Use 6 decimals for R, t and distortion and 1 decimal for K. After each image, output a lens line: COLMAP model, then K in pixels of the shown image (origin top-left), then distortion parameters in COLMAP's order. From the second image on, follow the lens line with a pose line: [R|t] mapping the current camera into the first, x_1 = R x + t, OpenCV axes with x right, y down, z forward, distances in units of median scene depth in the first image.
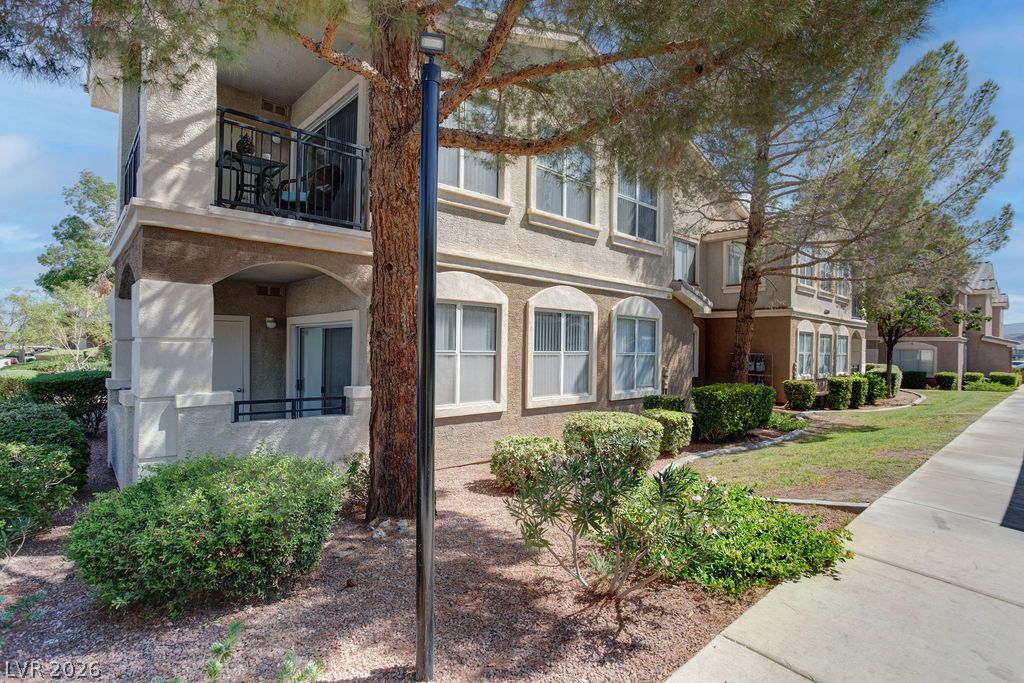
lens RADIAL K [[502.1, 0, 520.1], [0, 502.1, 342.8], [0, 0, 1]] dist [-0.038569, 0.023966]
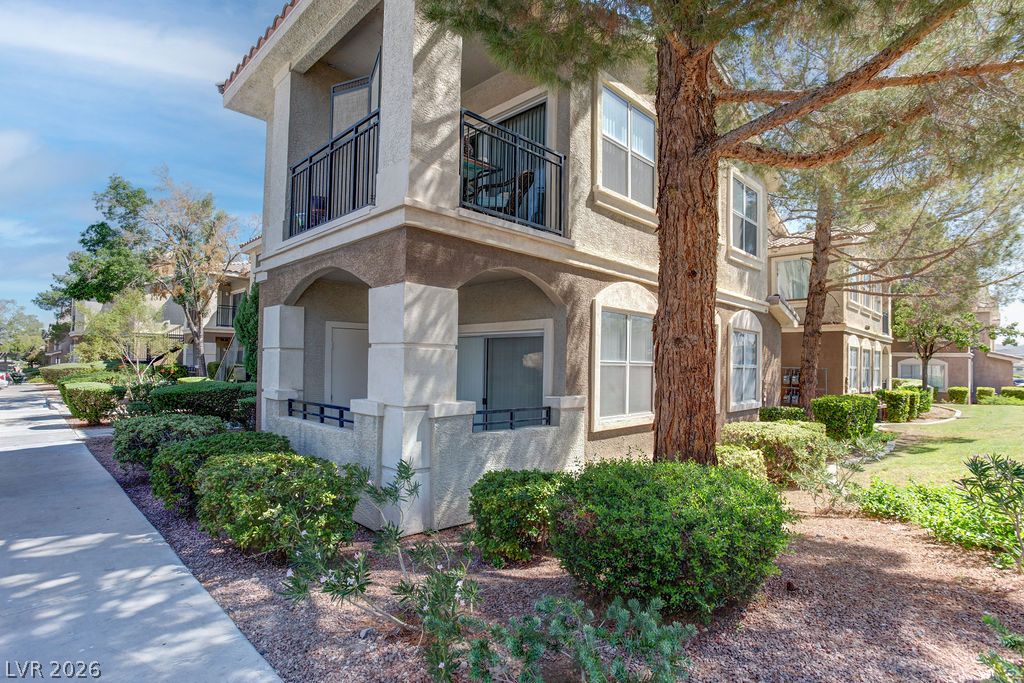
lens RADIAL K [[502.1, 0, 511.8], [0, 502.1, 344.6], [0, 0, 1]] dist [-0.038569, 0.023966]
pose [[0.998875, 0.006157, 0.047018, -0.405172], [-0.004871, 0.999612, -0.027414, 0.011730], [-0.047169, 0.027154, 0.998518, 0.019283]]
